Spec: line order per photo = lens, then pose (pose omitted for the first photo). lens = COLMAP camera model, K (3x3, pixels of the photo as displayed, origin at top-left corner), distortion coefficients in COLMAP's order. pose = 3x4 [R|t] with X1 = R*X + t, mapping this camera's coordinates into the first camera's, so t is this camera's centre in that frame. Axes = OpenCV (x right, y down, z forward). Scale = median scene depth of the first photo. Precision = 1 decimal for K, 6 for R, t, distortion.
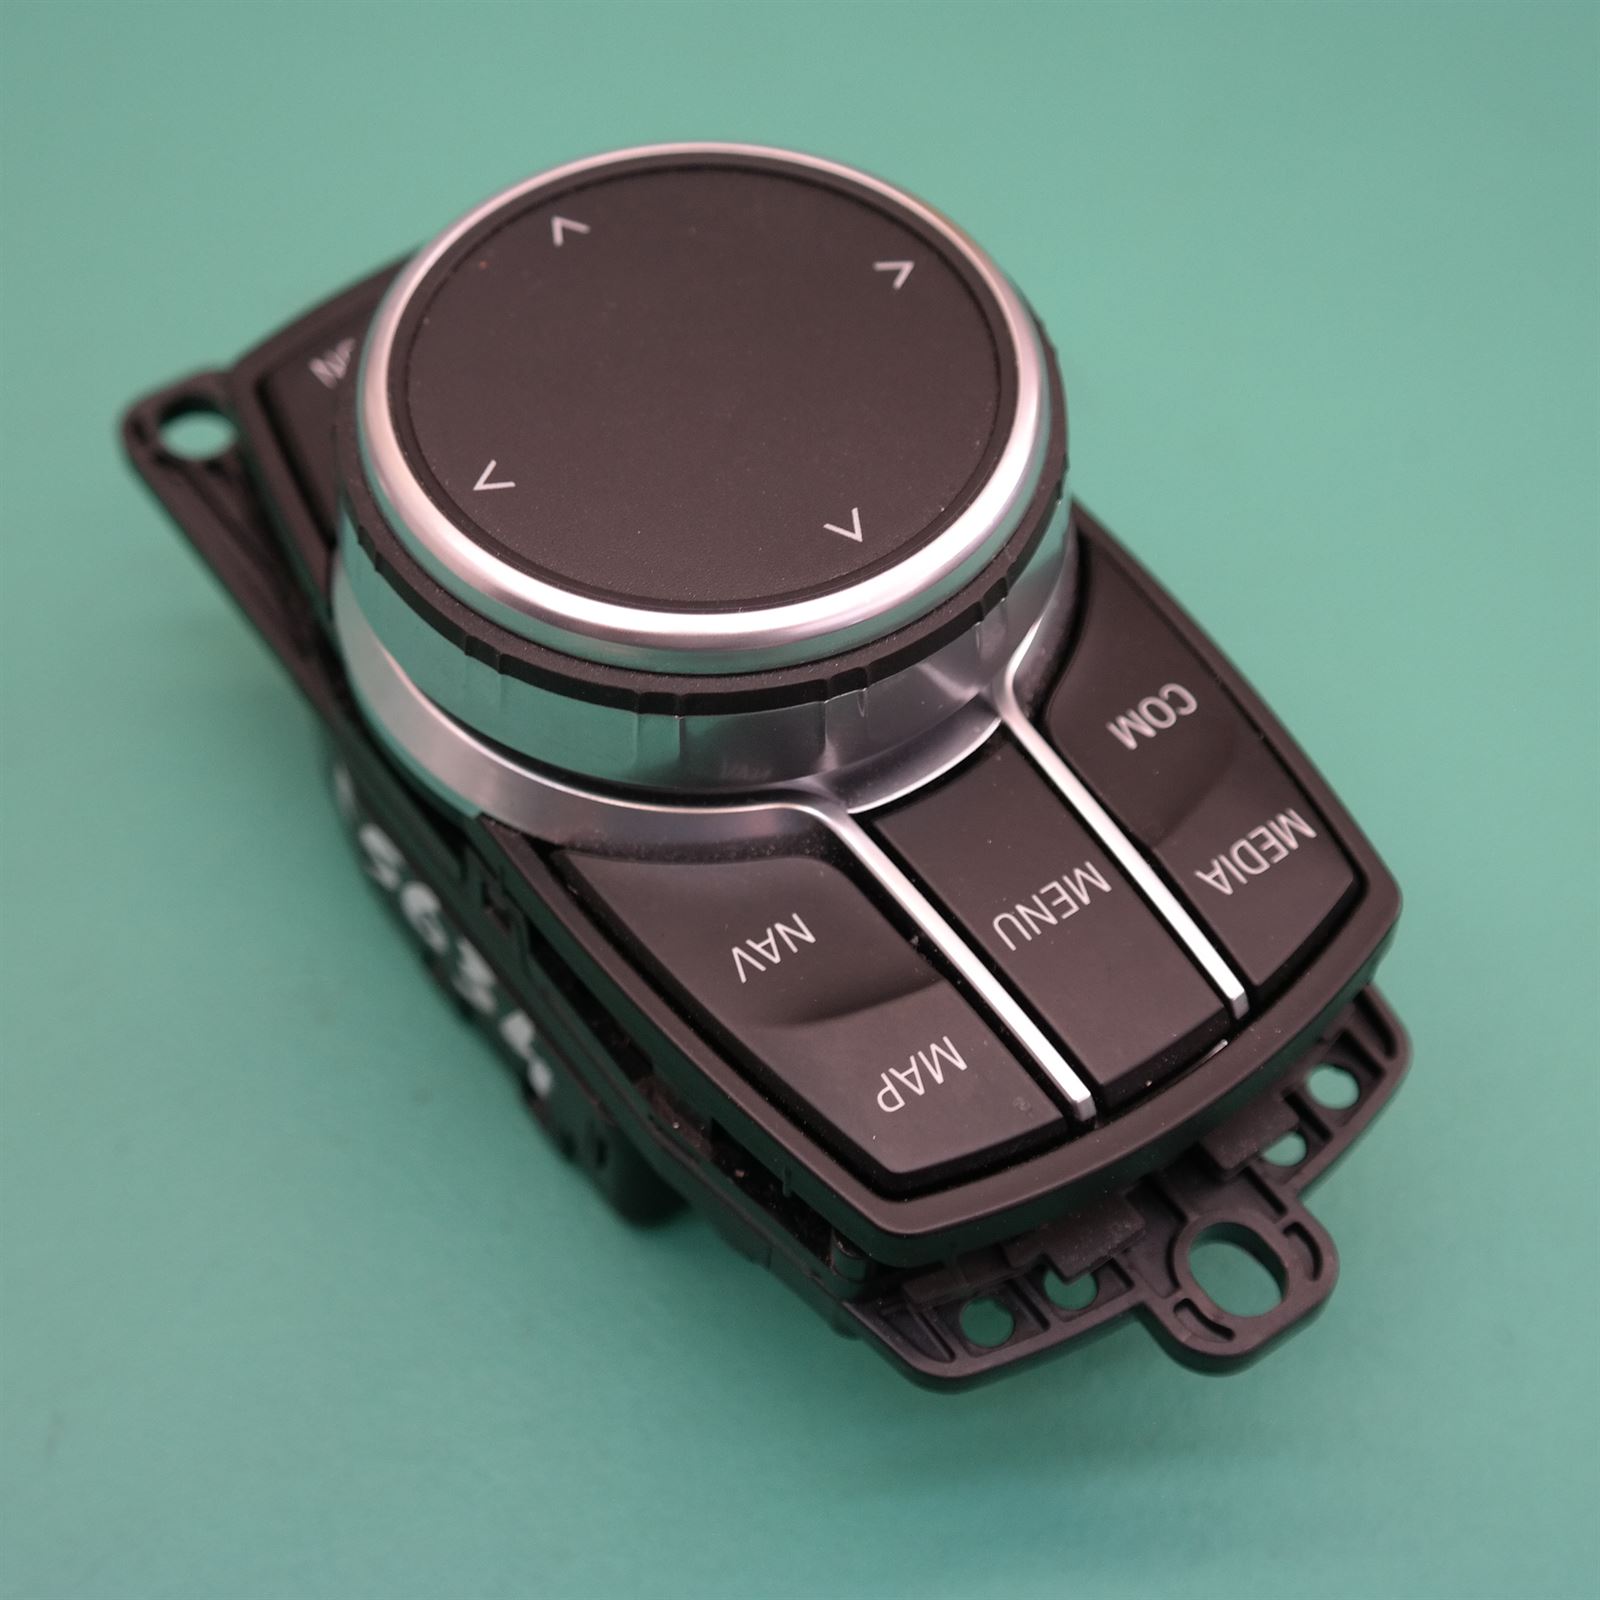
lens RADIAL K [[2957.0, 0, 800.5], [0, 2957.0, 754.9], [0, 0, 1]] dist [-0.131761, 0.051401]
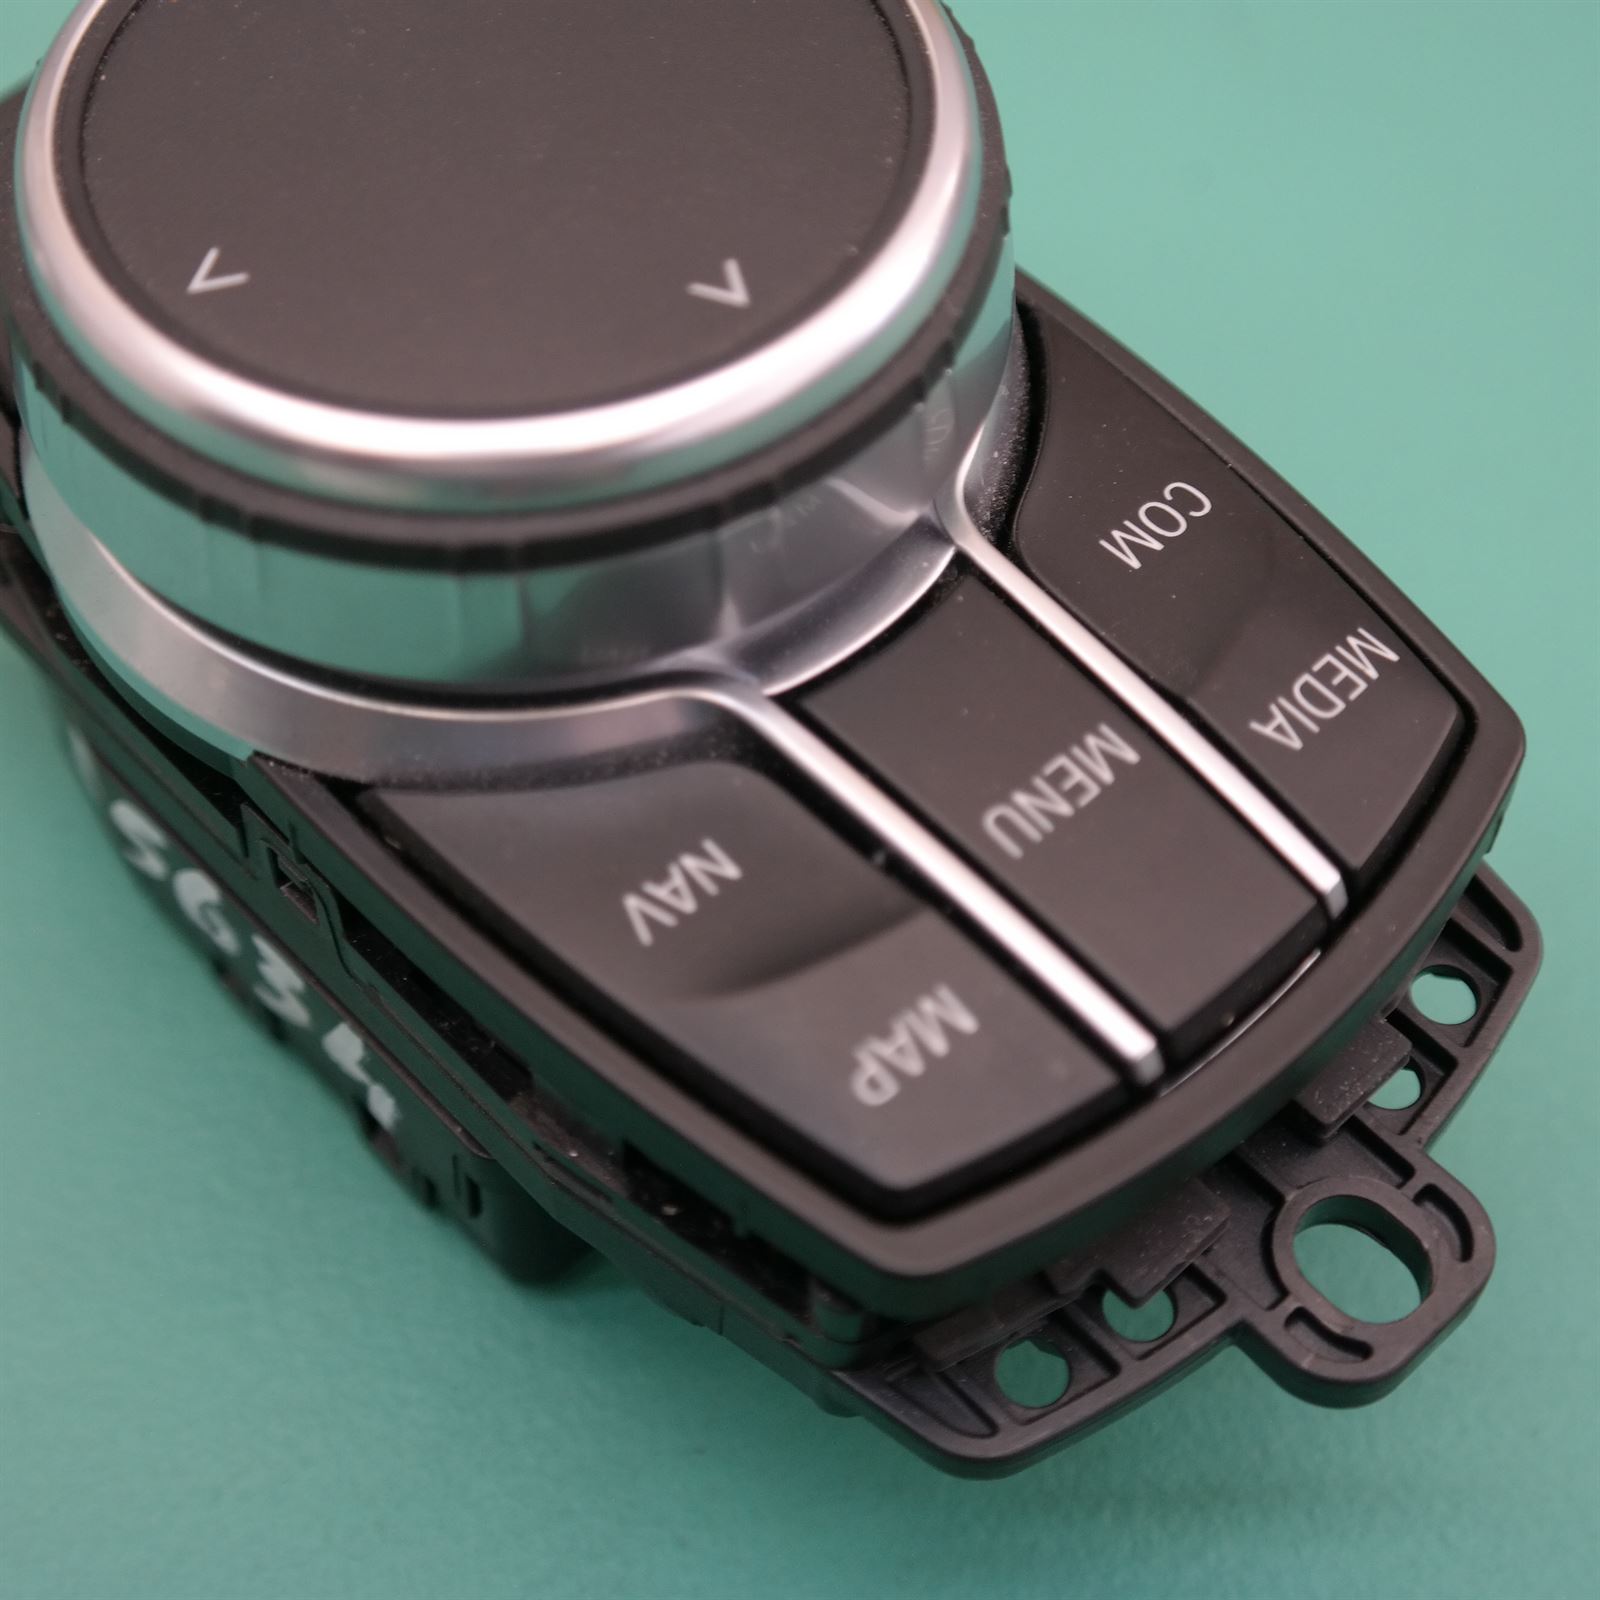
lens RADIAL K [[2850.5, 0, 800.0], [0, 2850.5, 800.0], [0, 0, 1]] dist [-0.114079, 0.005179]
pose [[0.992243, -0.109740, 0.058397, -0.018467], [0.108440, 0.993789, 0.025005, 0.028902], [-0.060778, -0.018479, 0.997980, 0.308733]]
